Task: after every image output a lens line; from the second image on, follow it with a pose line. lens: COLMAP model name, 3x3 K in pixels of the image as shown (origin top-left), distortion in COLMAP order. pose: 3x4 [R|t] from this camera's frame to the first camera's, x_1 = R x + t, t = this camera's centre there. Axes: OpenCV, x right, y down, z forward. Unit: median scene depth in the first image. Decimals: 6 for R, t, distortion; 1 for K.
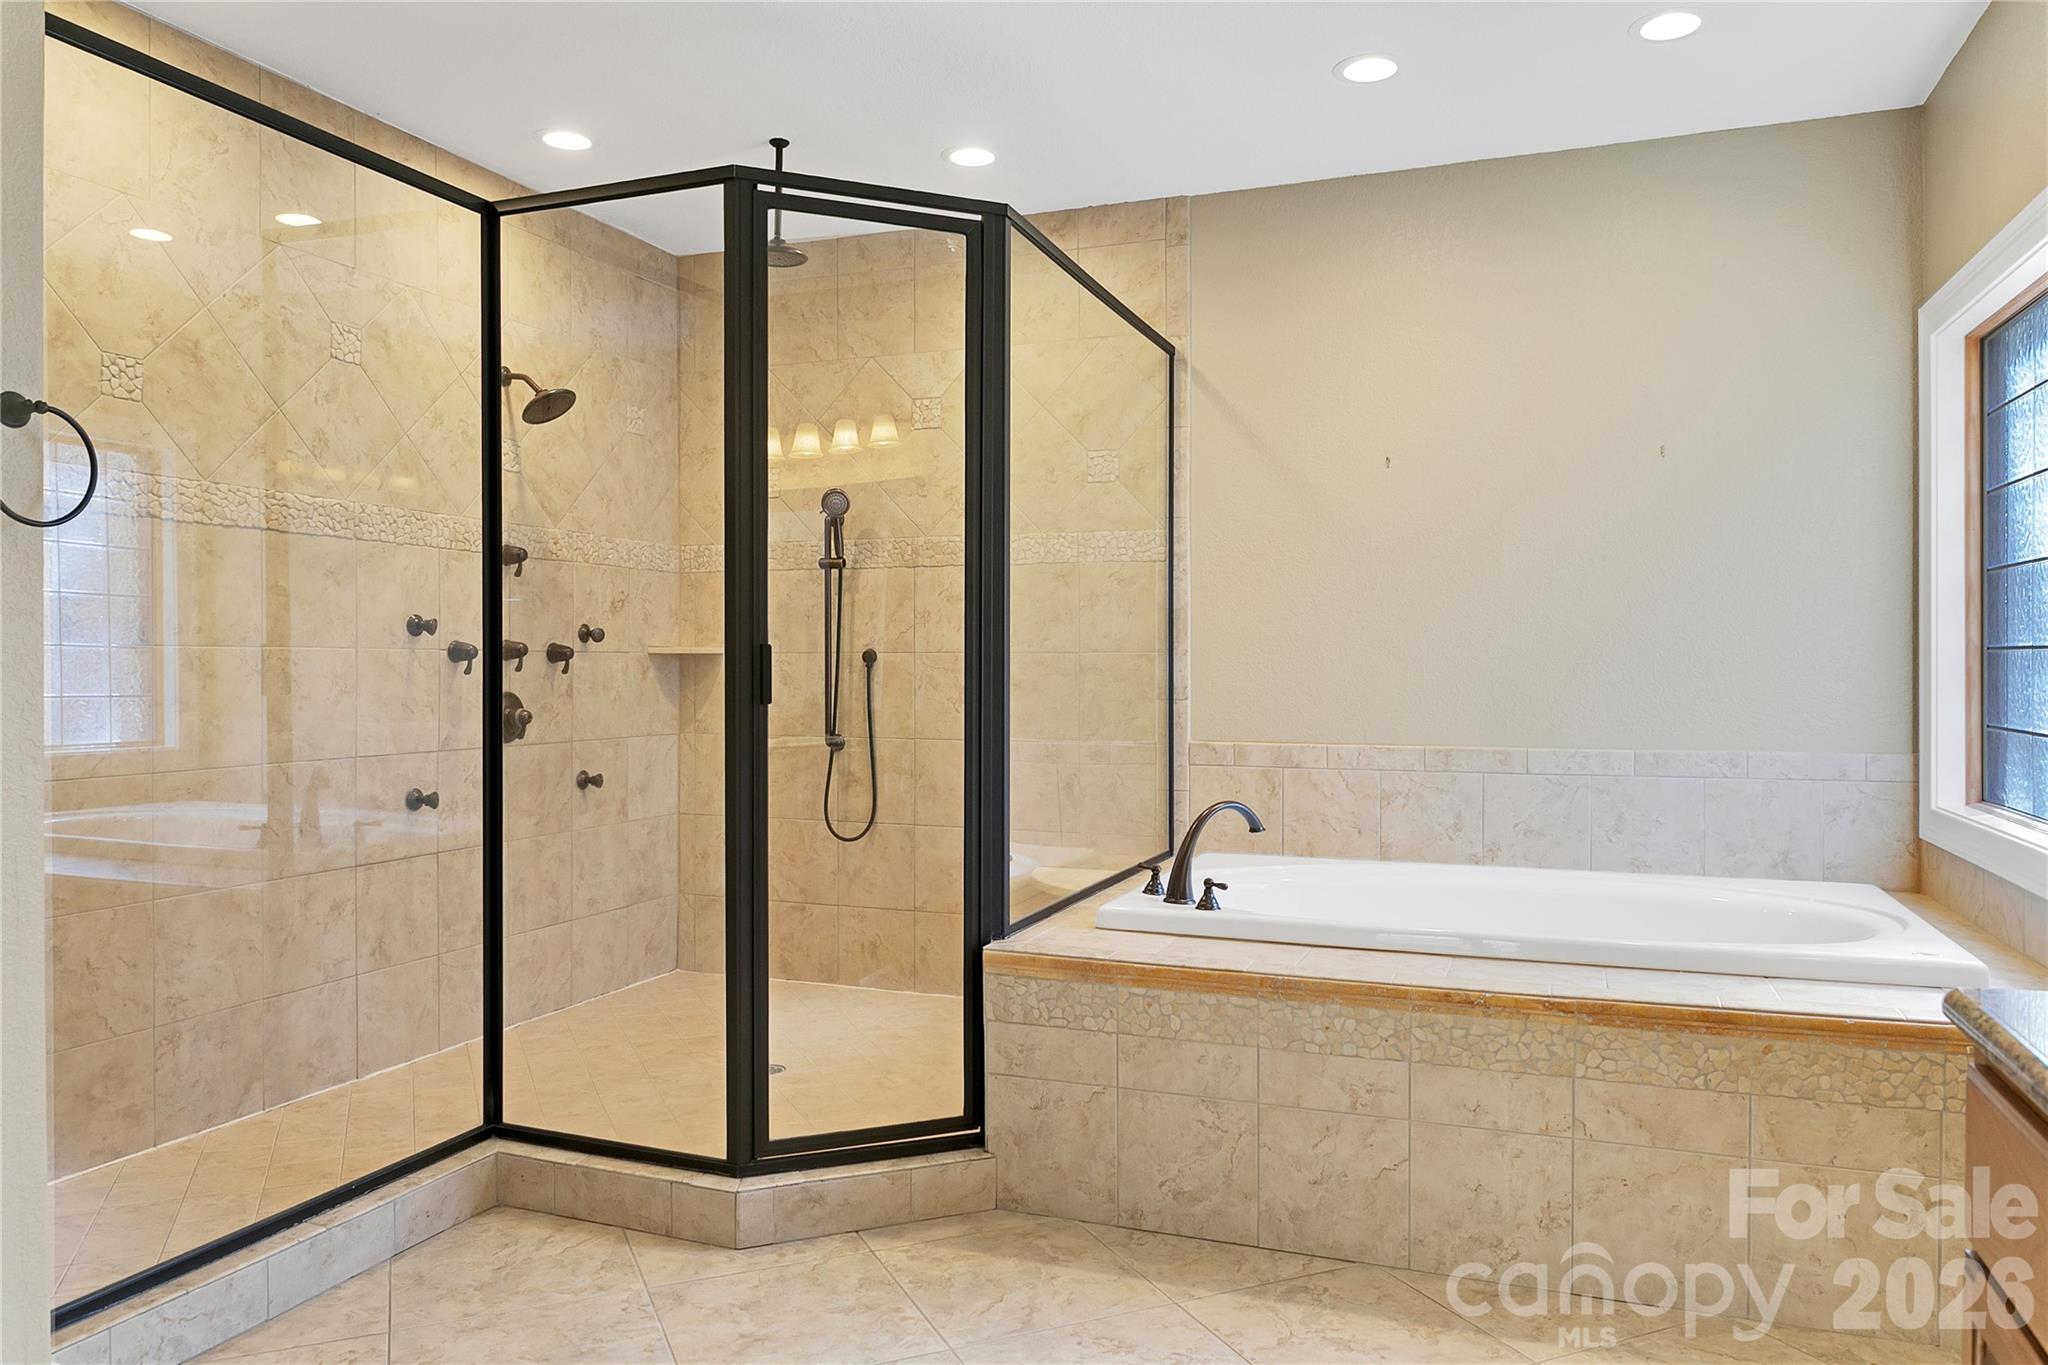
lens RADIAL K [[1438.9, 0, 1045.0], [0, 1438.9, 710.1], [0, 0, 1]] dist [-0.005871, -0.004985]
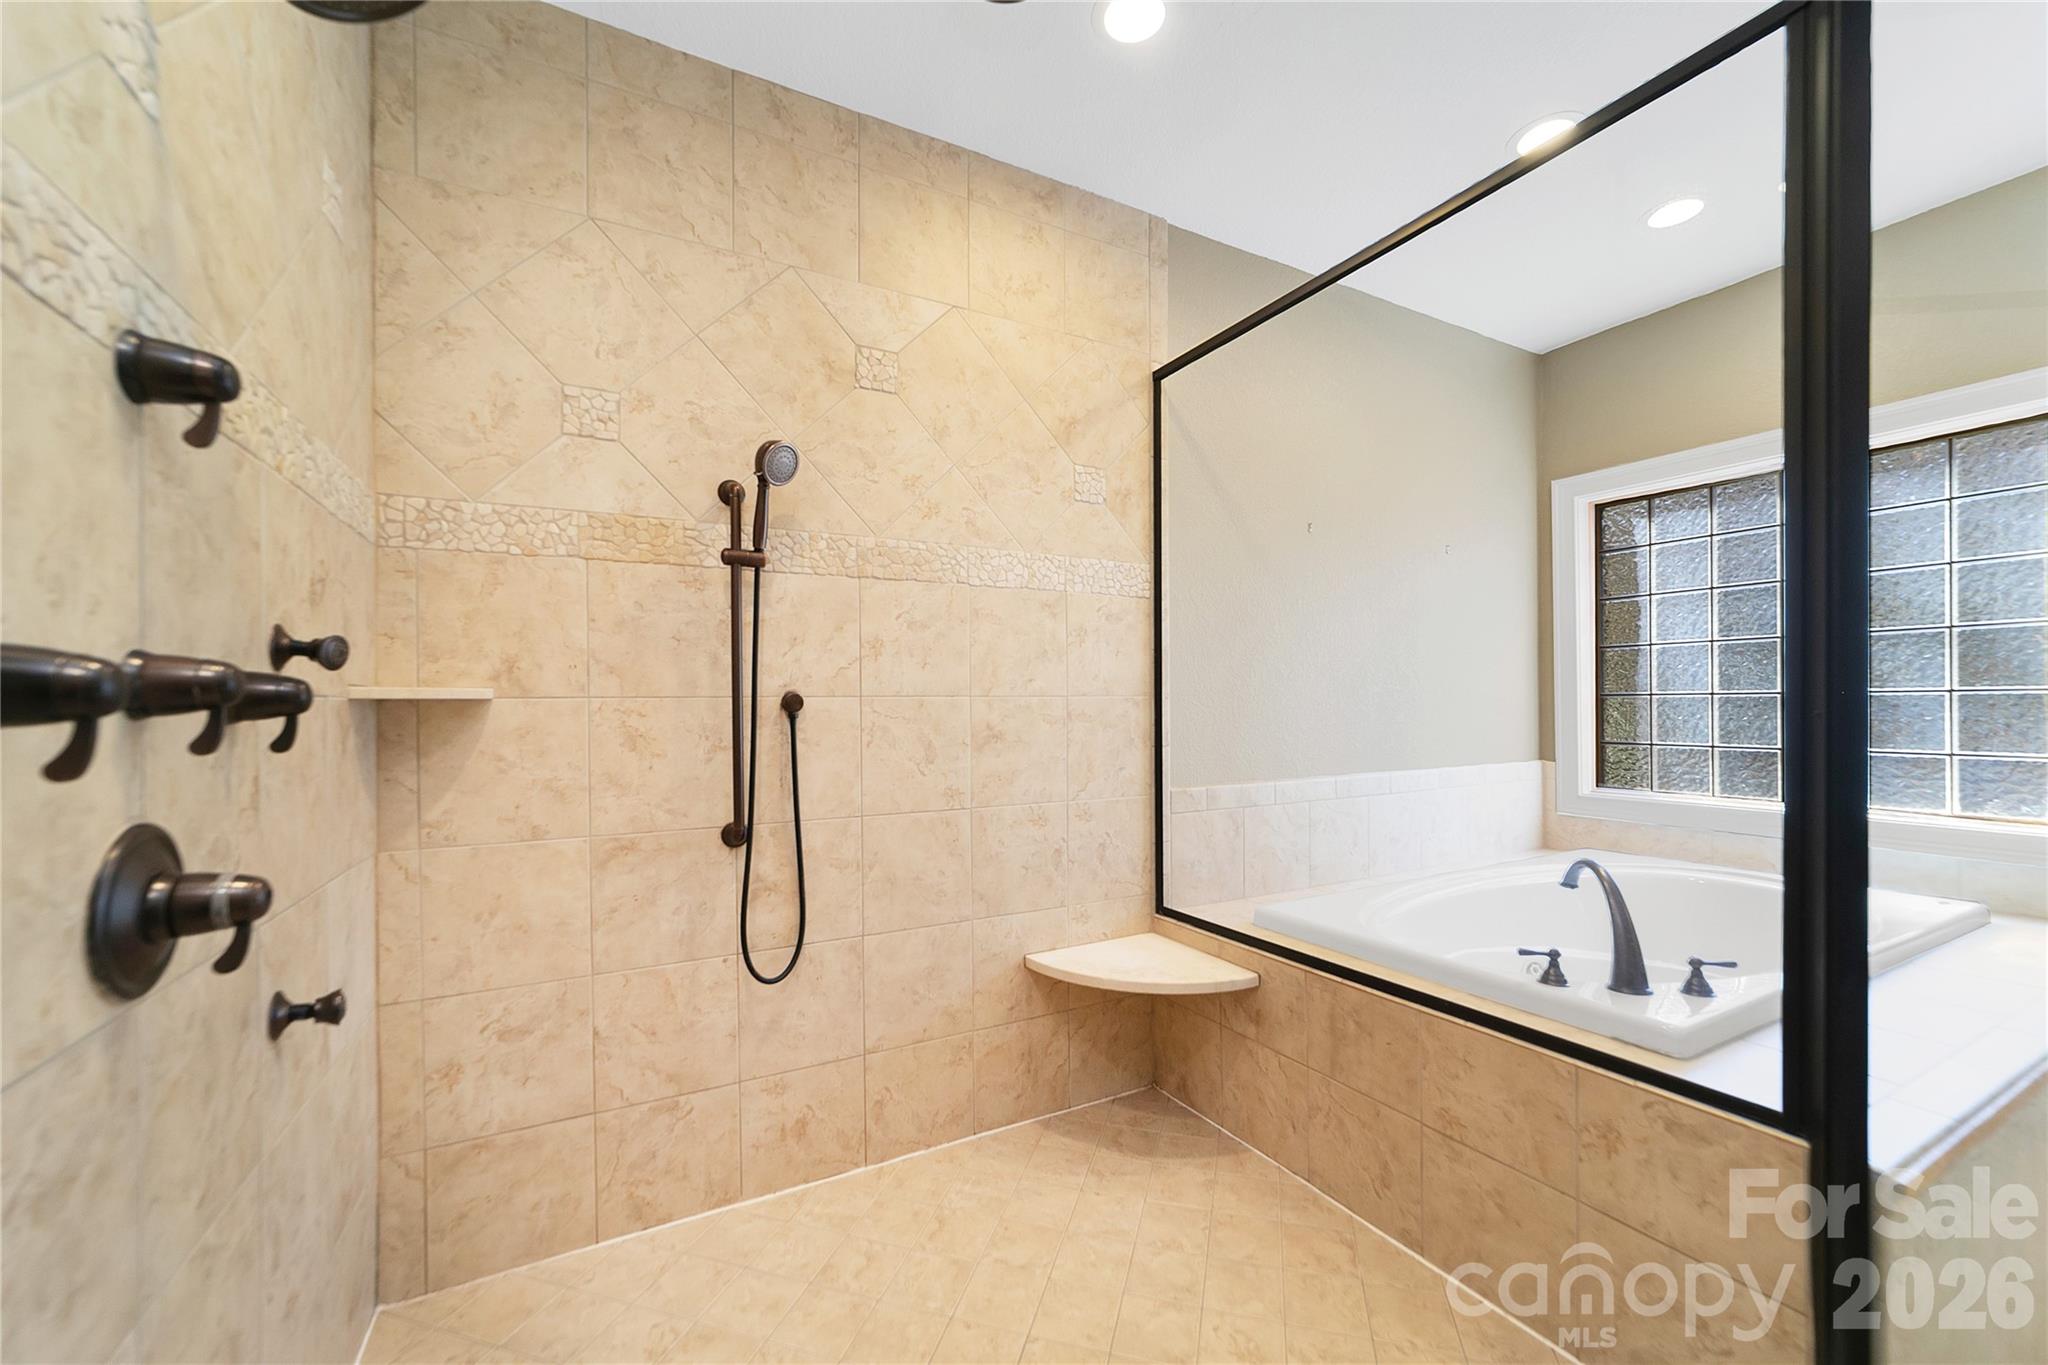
lens RADIAL K [[813.3, 0, 1023.0], [0, 813.3, 705.3], [0, 0, 1]] dist [-0.017021, 0.006393]
pose [[0.646539, -0.012360, 0.762781, -0.345652], [0.027779, 0.999587, -0.007348, -0.030201], [-0.762375, 0.025940, 0.646615, 0.670919]]
